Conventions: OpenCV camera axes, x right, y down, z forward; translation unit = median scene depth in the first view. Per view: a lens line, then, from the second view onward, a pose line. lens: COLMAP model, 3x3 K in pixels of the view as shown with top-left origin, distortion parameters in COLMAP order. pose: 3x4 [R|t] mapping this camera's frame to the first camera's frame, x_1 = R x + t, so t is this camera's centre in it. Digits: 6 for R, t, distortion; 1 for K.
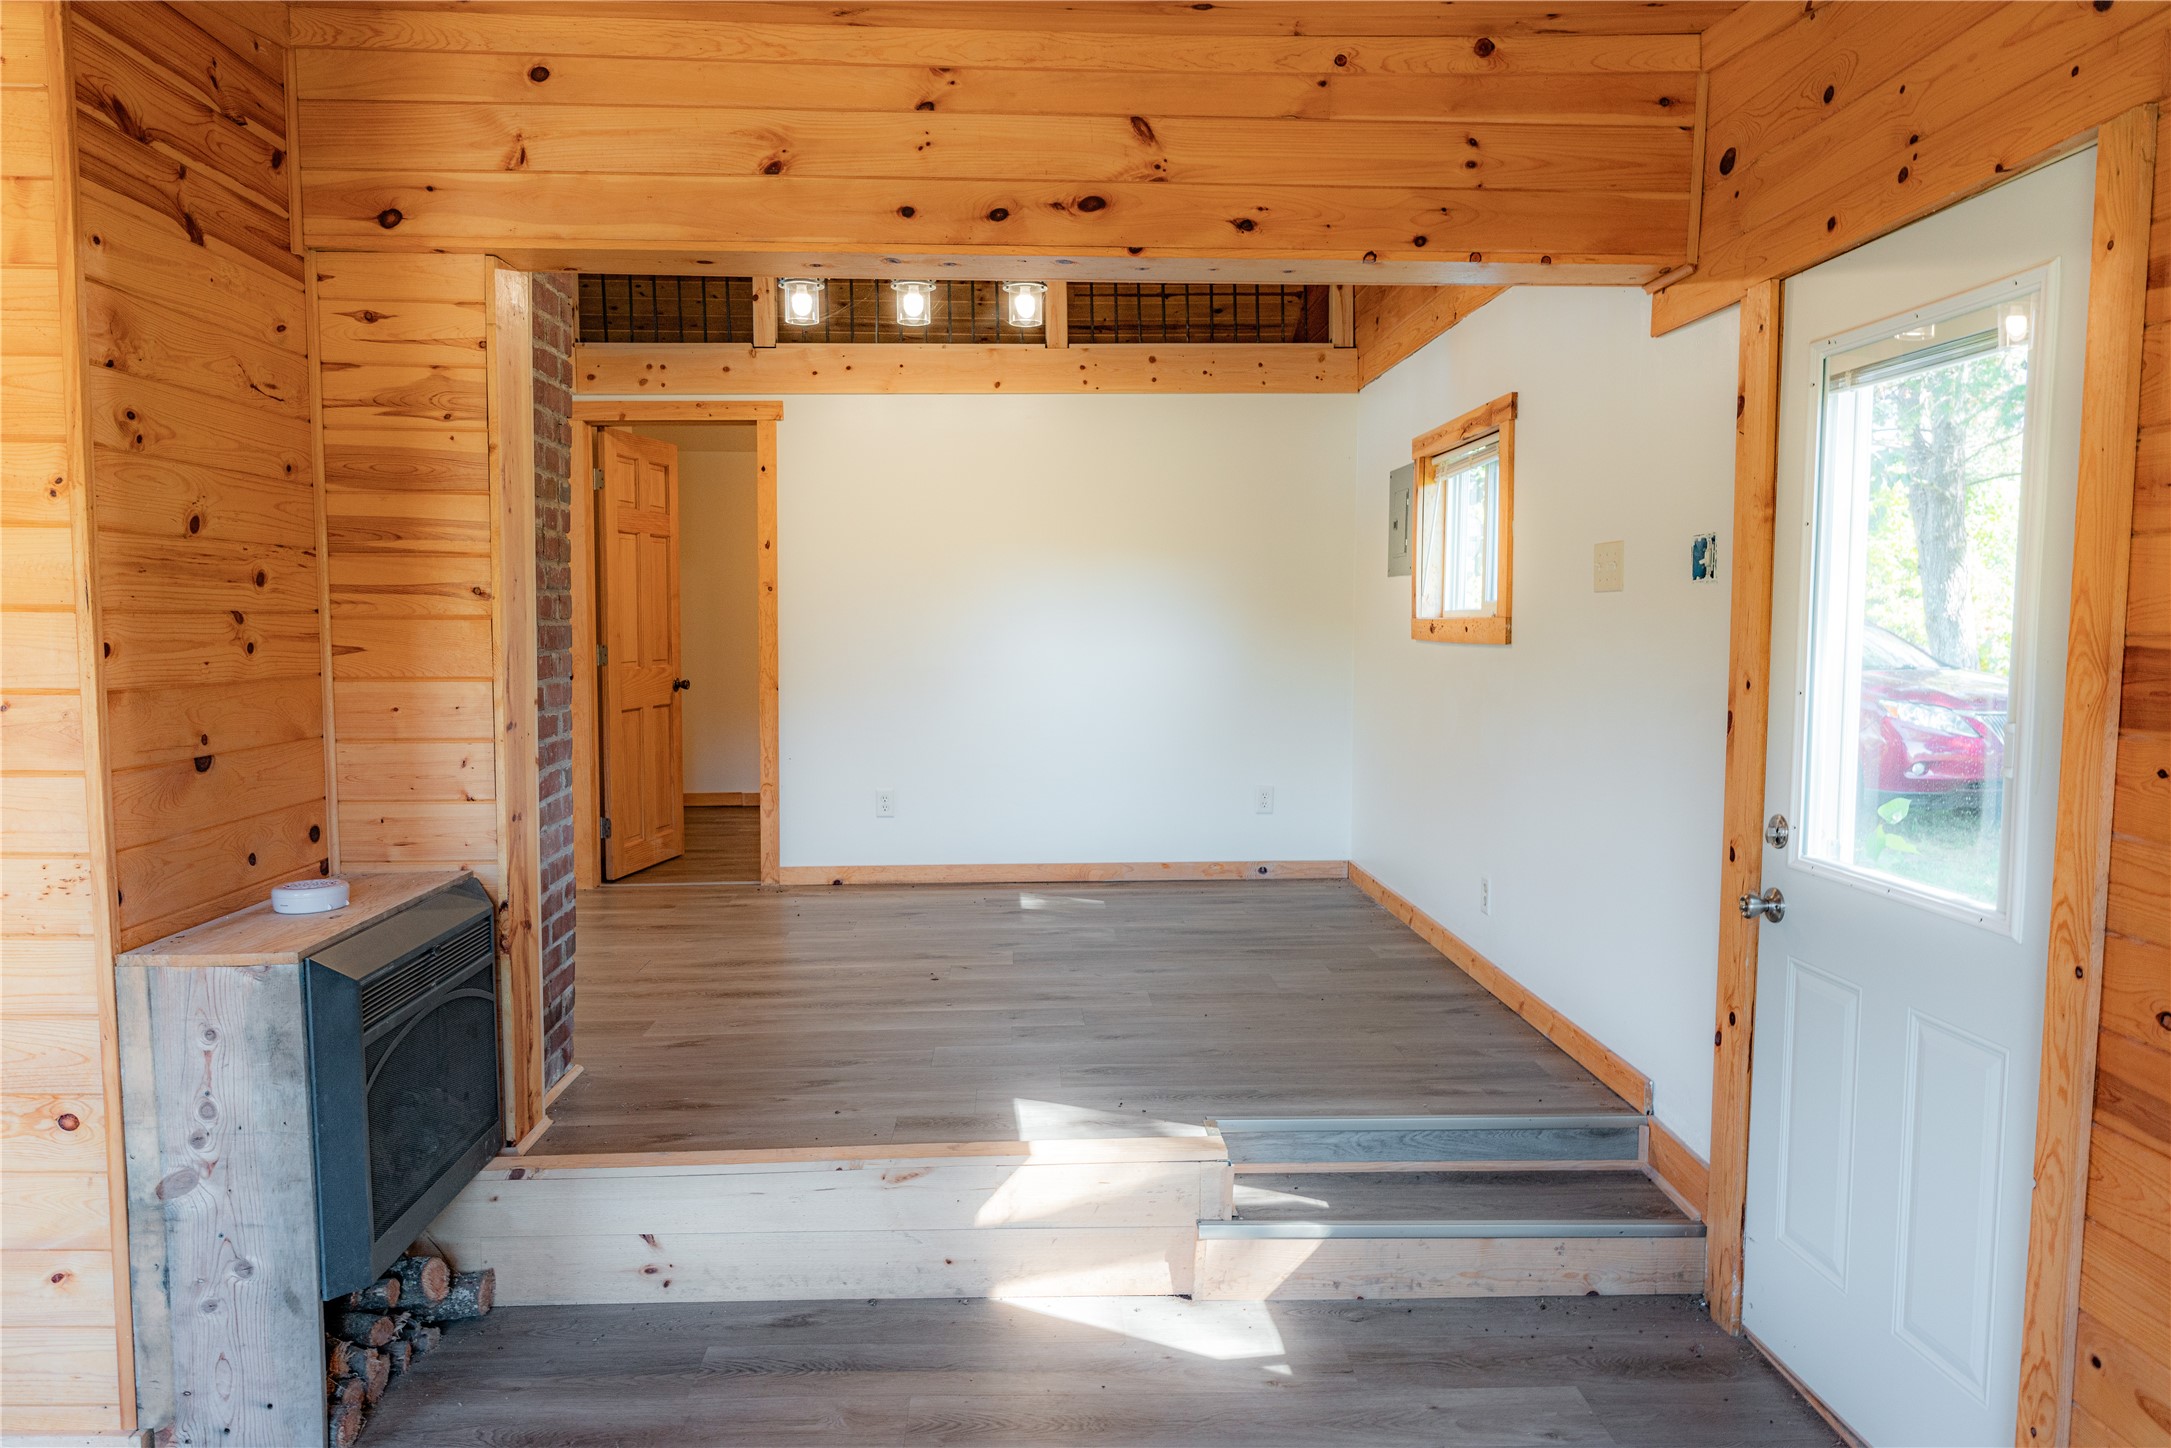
lens RADIAL K [[1438.3, 0, 1083.3], [0, 1438.3, 730.5], [0, 0, 1]] dist [-0.006478, 0.003476]
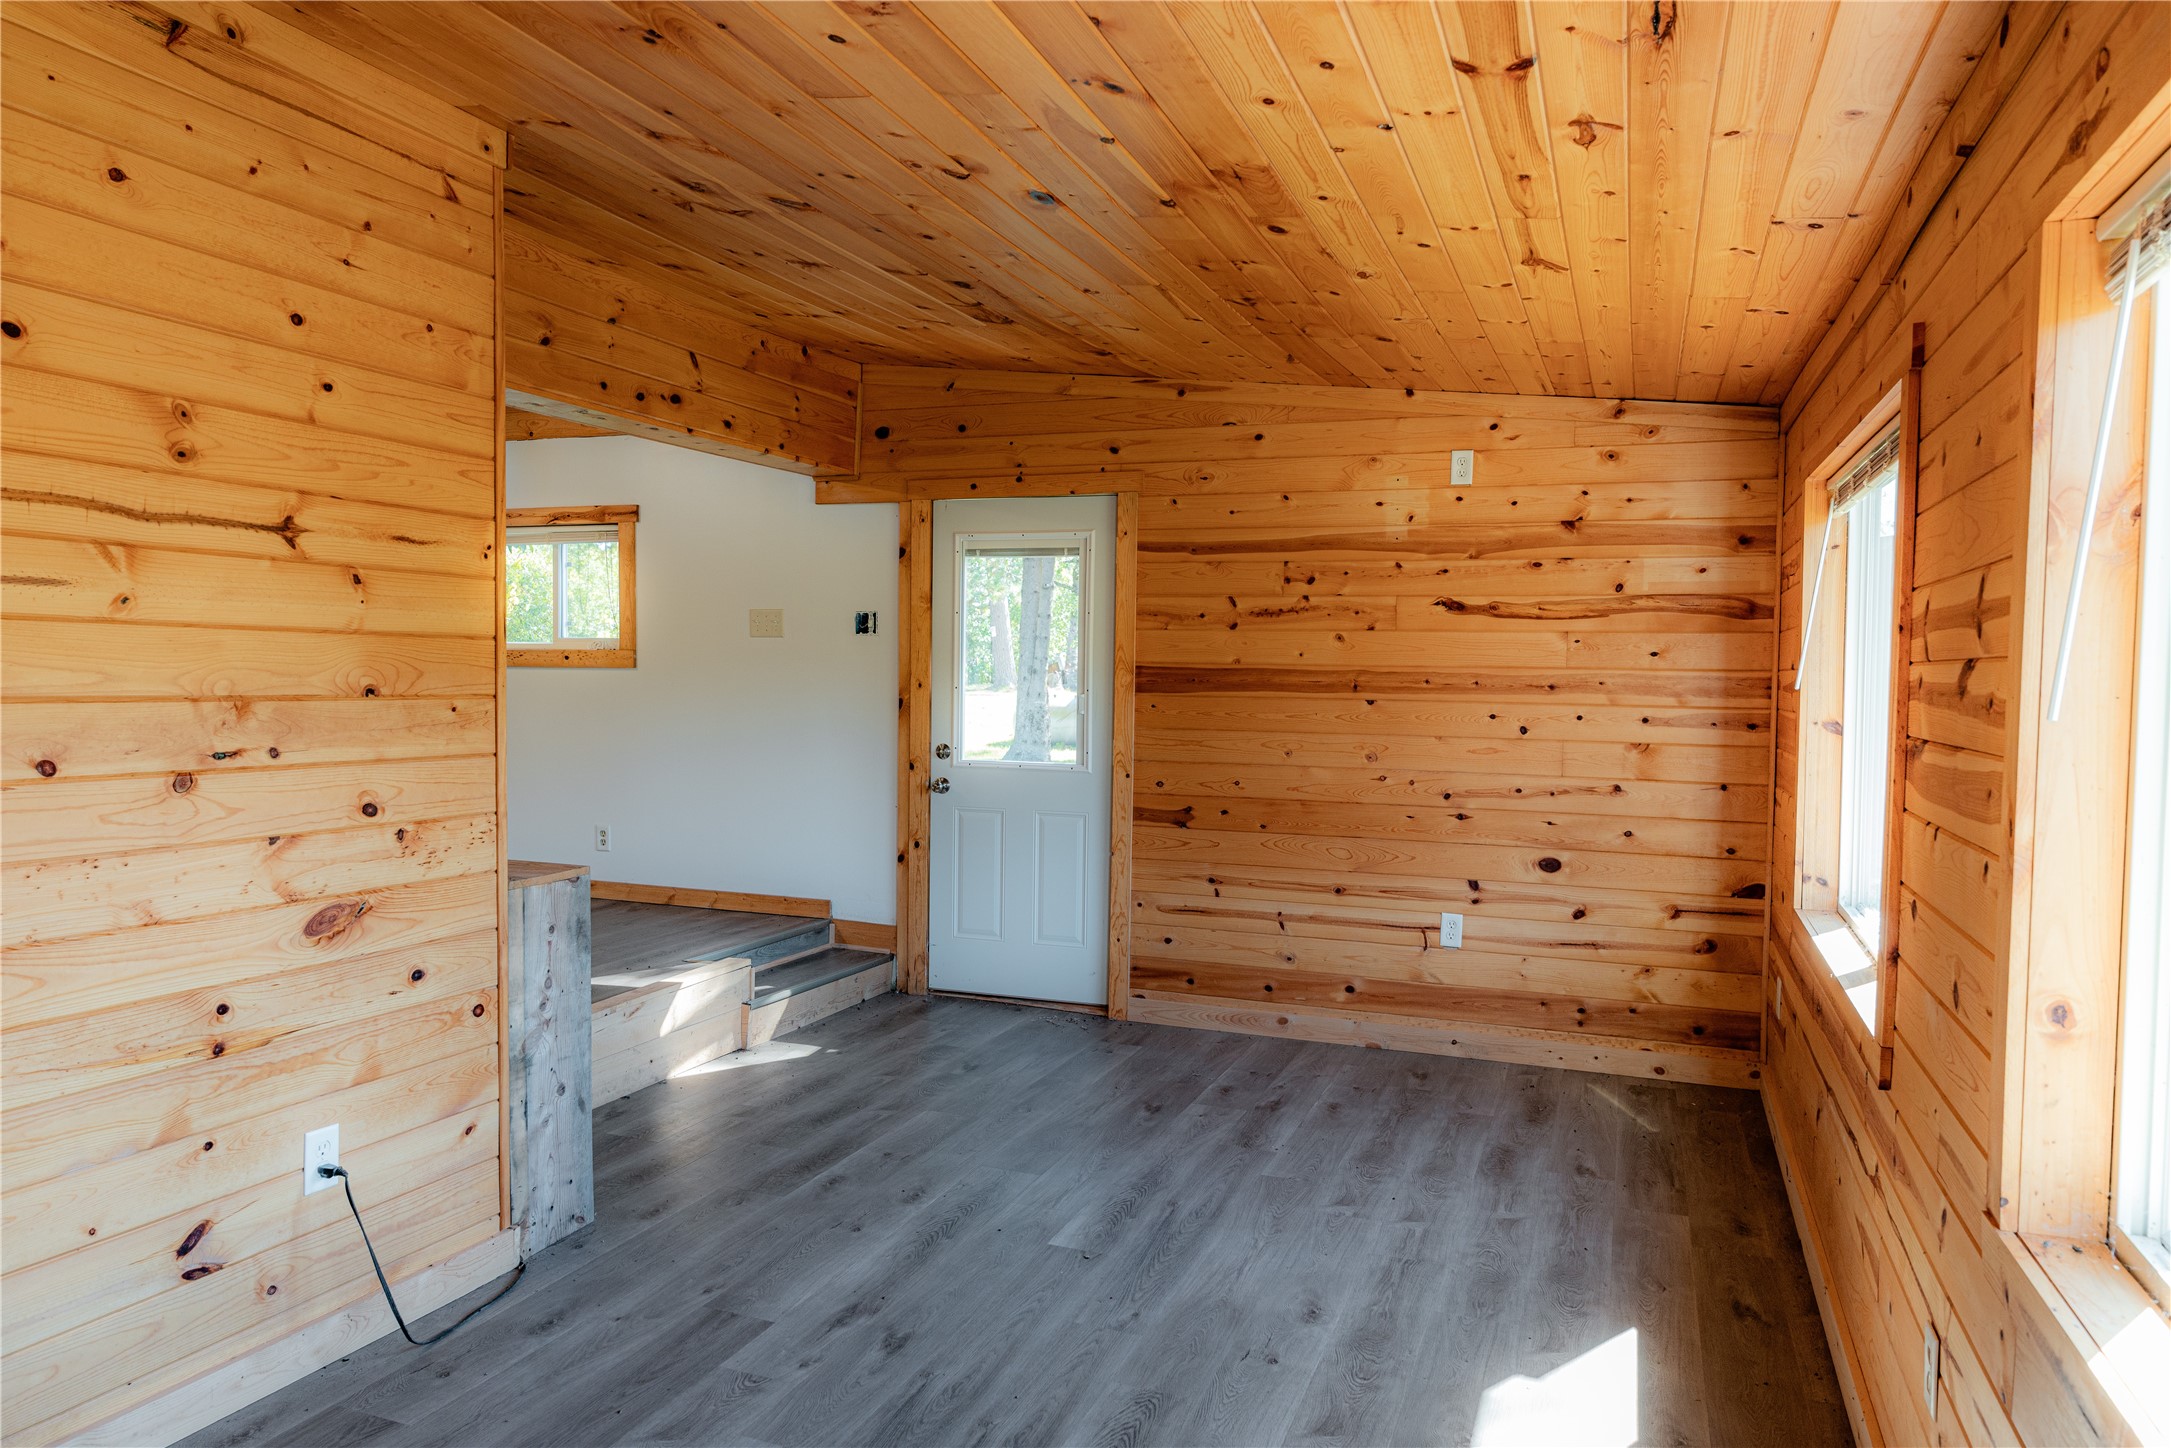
lens RADIAL K [[1469.3, 0, 1097.1], [0, 1469.3, 710.9], [0, 0, 1]] dist [0.002757, 0.002280]
pose [[0.387919, -0.026482, 0.921313, -1.333439], [0.058262, 0.998293, 0.004163, 0.011649], [-0.919850, 0.052063, 0.388800, -0.080331]]
